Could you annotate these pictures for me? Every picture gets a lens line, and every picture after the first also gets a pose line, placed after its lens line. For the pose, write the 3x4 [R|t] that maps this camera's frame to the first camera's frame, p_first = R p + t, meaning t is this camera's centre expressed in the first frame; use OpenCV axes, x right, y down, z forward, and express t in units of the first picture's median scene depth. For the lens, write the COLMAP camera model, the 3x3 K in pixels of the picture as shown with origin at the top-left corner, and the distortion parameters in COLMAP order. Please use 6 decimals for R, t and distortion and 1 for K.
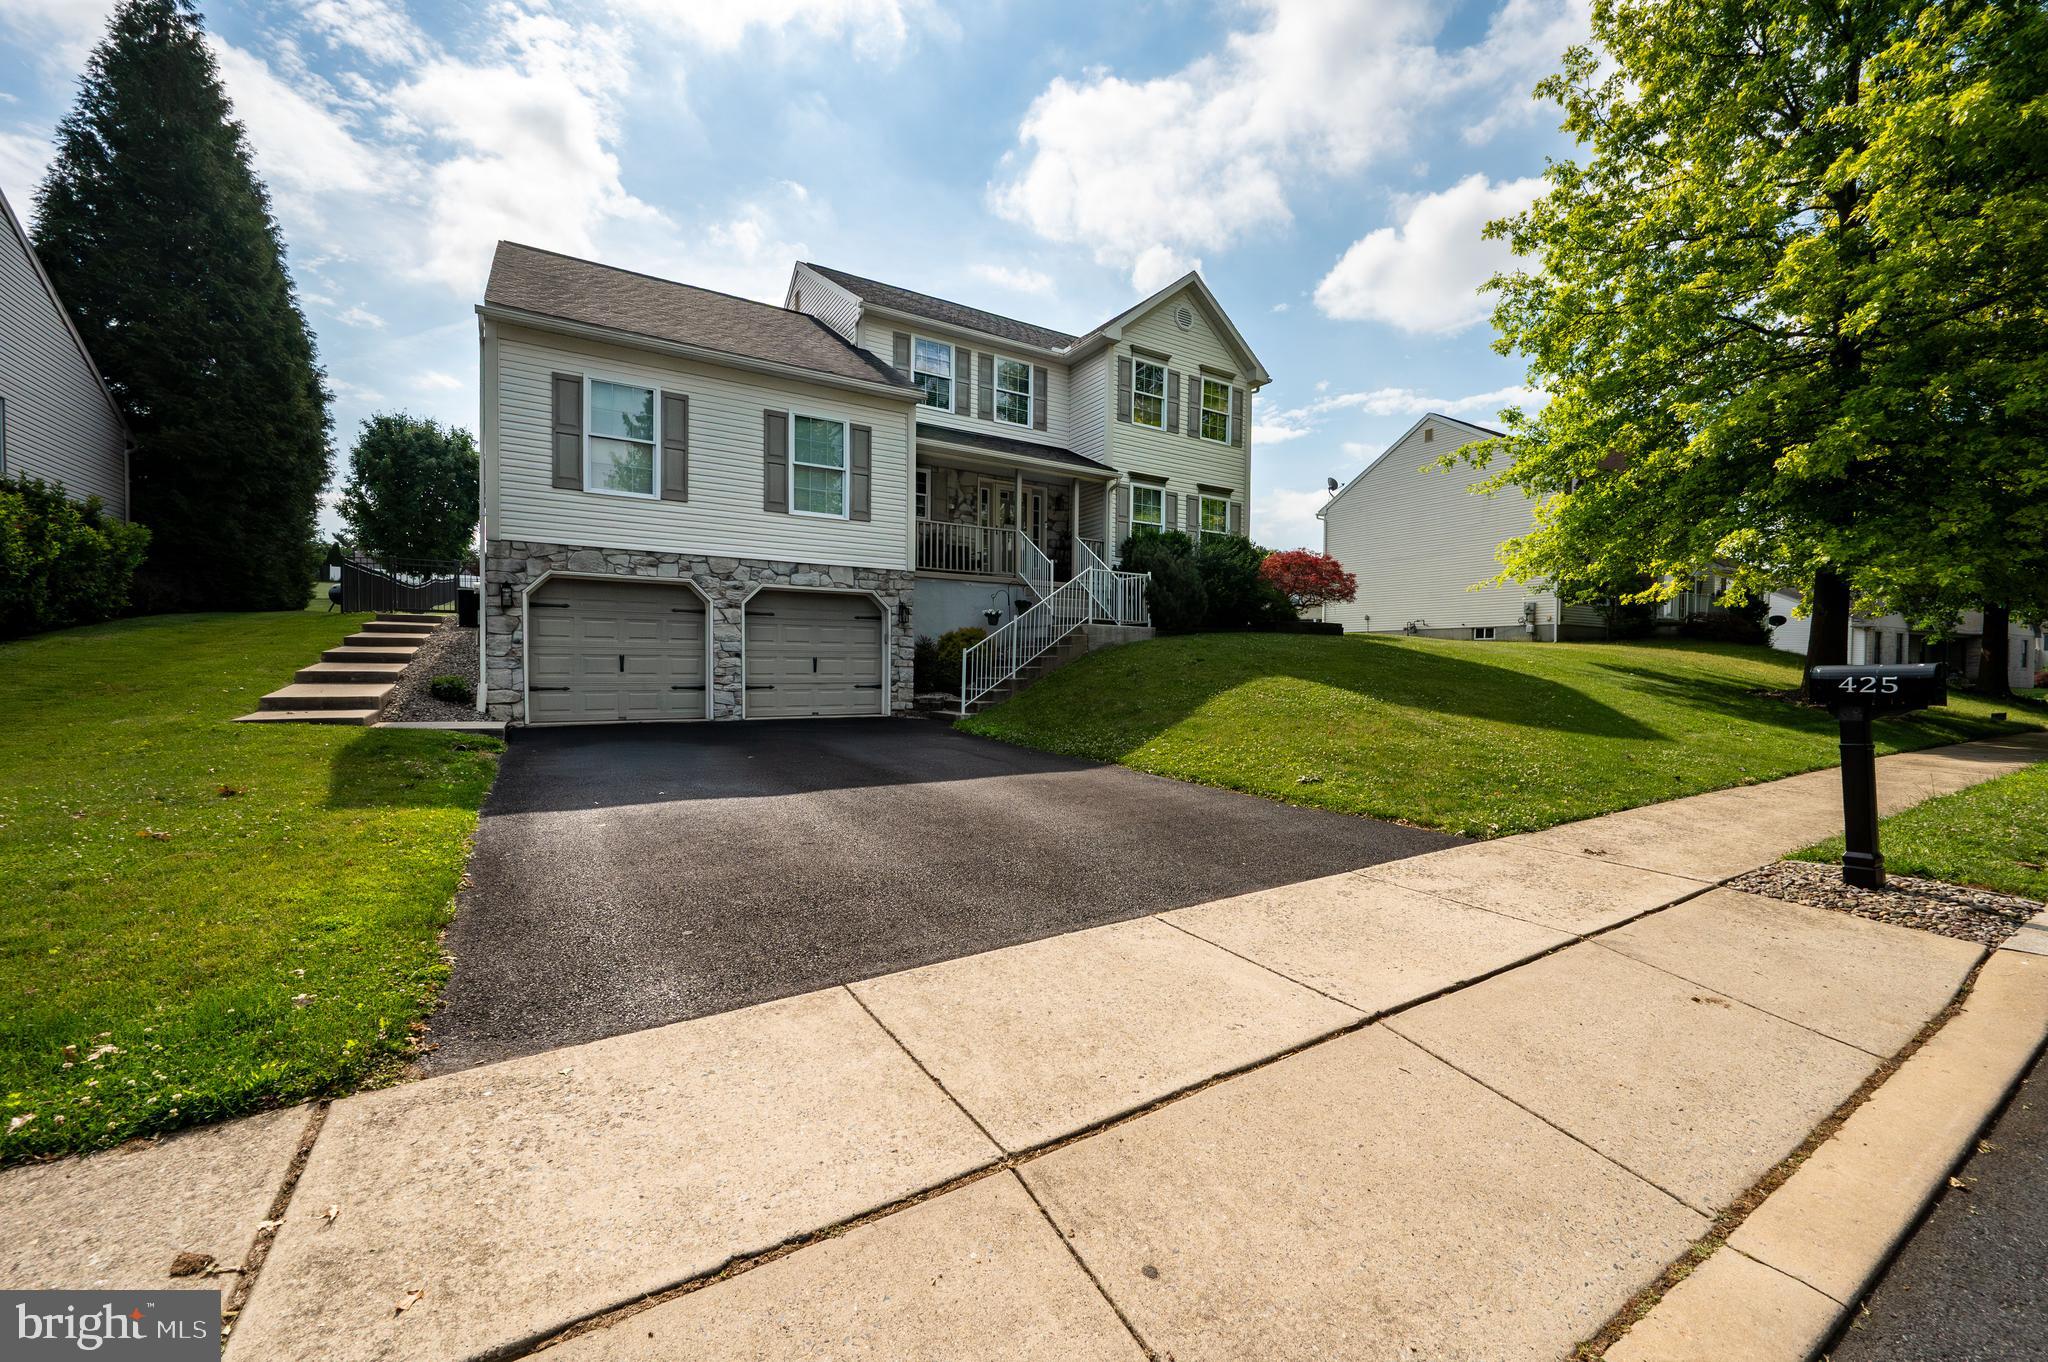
lens RADIAL K [[795.1, 0, 1013.0], [0, 795.1, 684.5], [0, 0, 1]] dist [-0.000297, -0.000045]
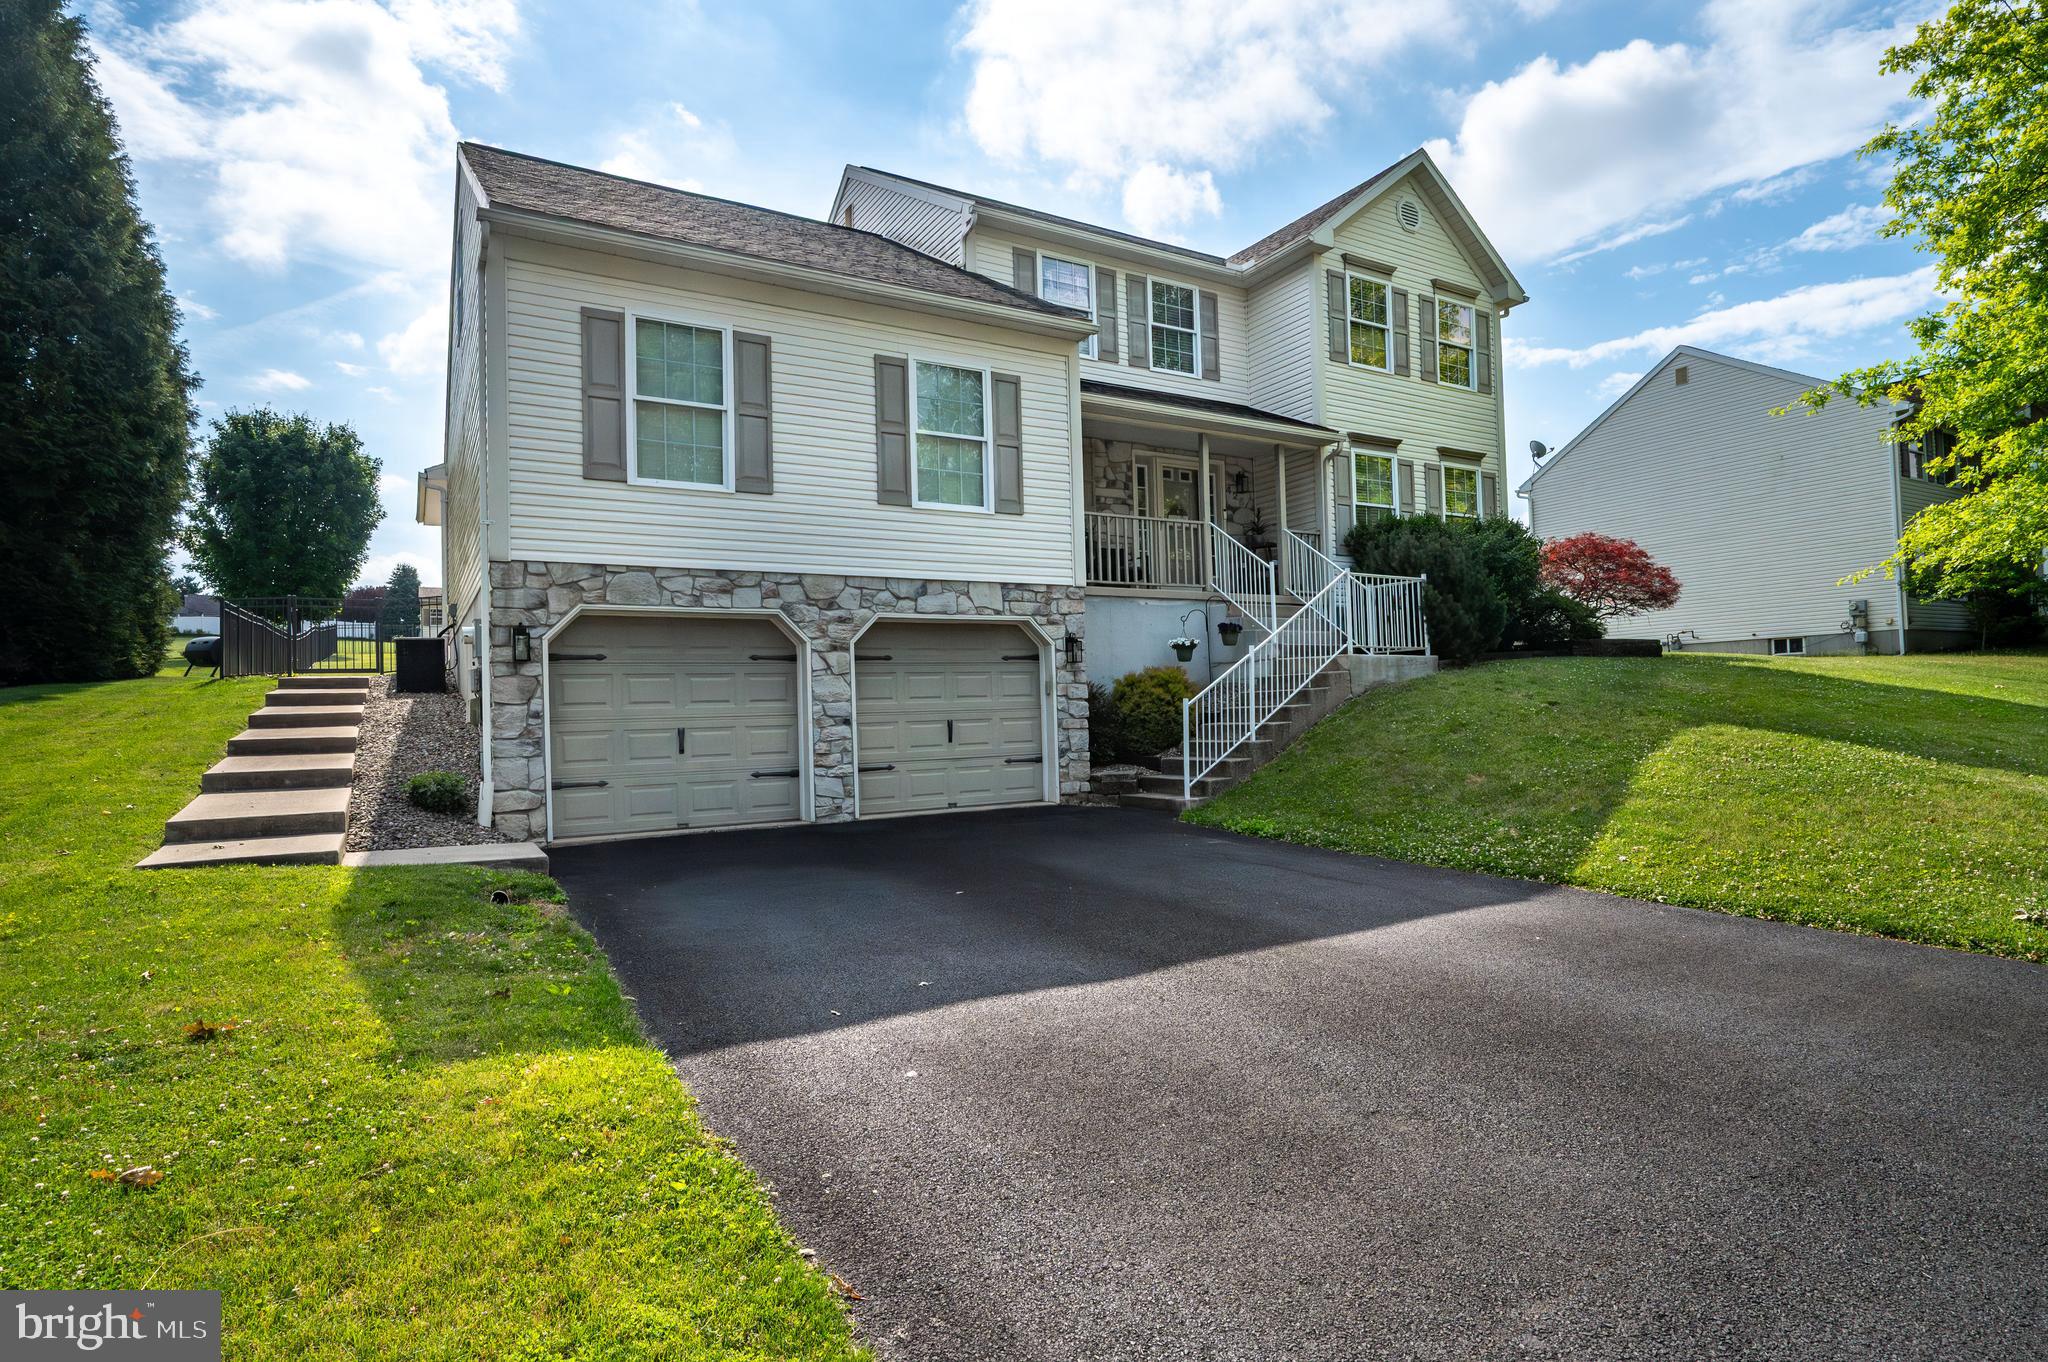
lens RADIAL K [[1052.1, 0, 1024.6], [0, 1052.1, 680.4], [0, 0, 1]] dist [0.002003, -0.000936]
pose [[0.999181, -0.037376, -0.015480, -0.143842], [0.036483, 0.997850, -0.054443, -0.014211], [0.017482, 0.053834, 0.998397, 0.100969]]
